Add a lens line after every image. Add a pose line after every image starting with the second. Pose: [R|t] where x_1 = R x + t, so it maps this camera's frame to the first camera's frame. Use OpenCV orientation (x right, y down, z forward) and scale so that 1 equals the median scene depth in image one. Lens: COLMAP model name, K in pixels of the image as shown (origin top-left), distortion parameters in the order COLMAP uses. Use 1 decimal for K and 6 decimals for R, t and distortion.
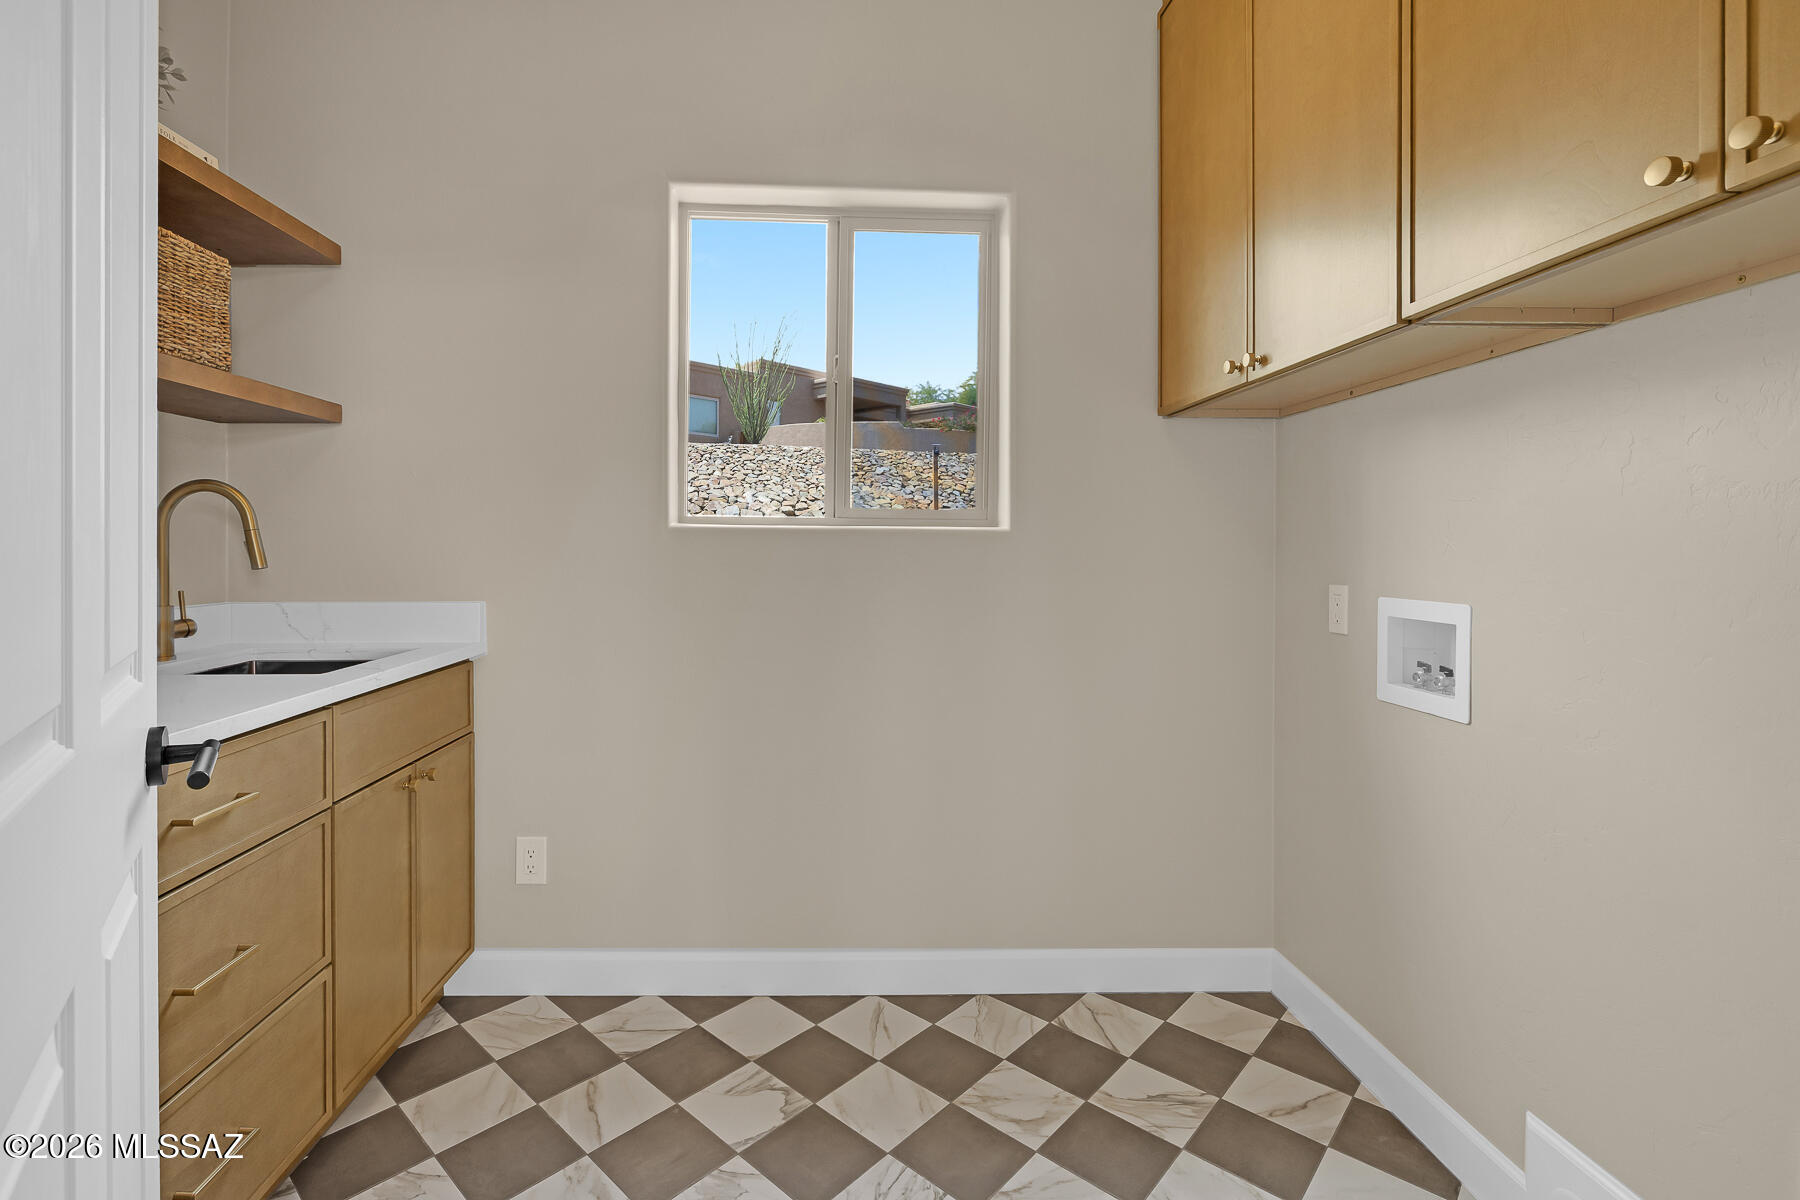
lens RADIAL K [[815.0, 0, 896.2], [0, 815.0, 542.4], [0, 0, 1]] dist [0.000488, 0.000087]
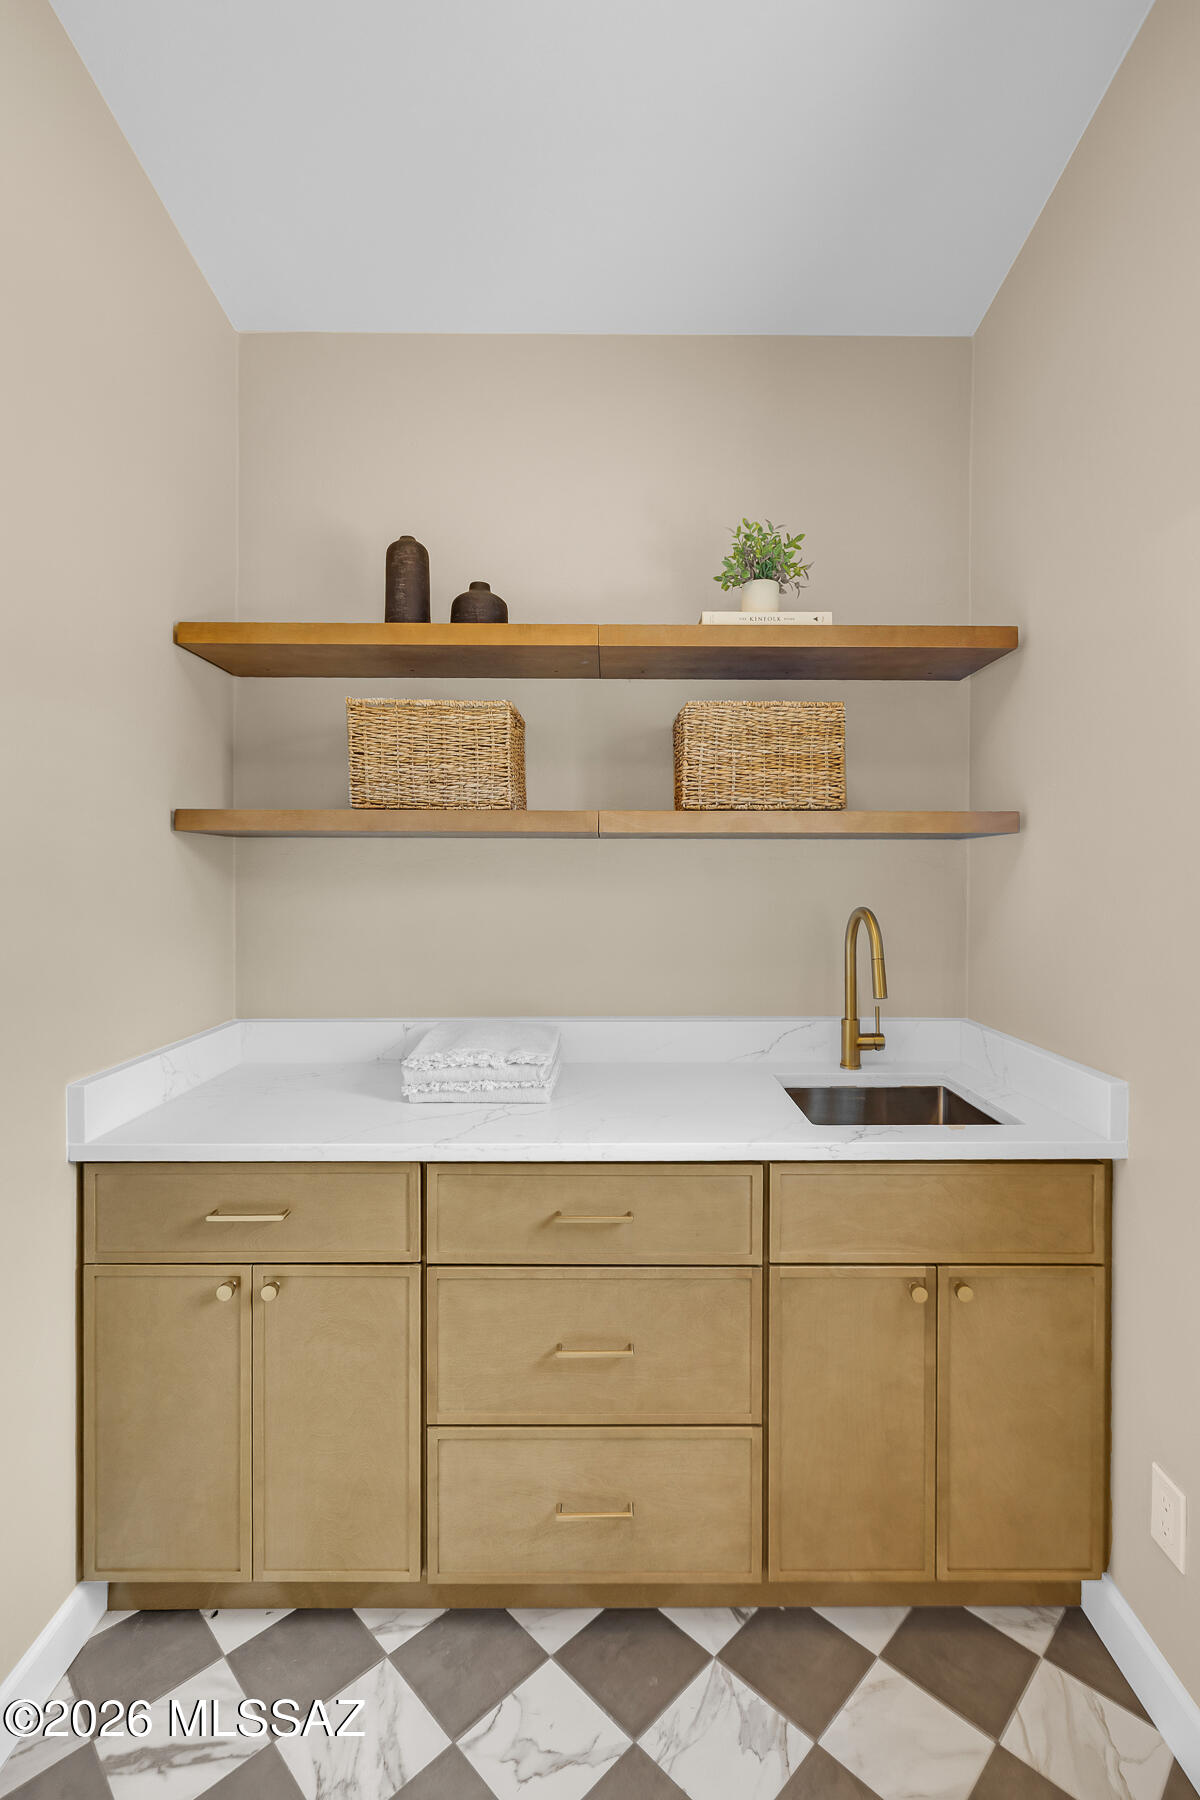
lens RADIAL K [[842.4, 0, 596.1], [0, 842.4, 868.6], [0, 0, 1]] dist [0.001001, 0.000460]
pose [[-0.071685, -0.000052, -0.997427, 0.275710], [-0.003391, 0.999994, 0.000192, -0.127033], [0.997422, 0.003396, -0.071685, 0.733037]]
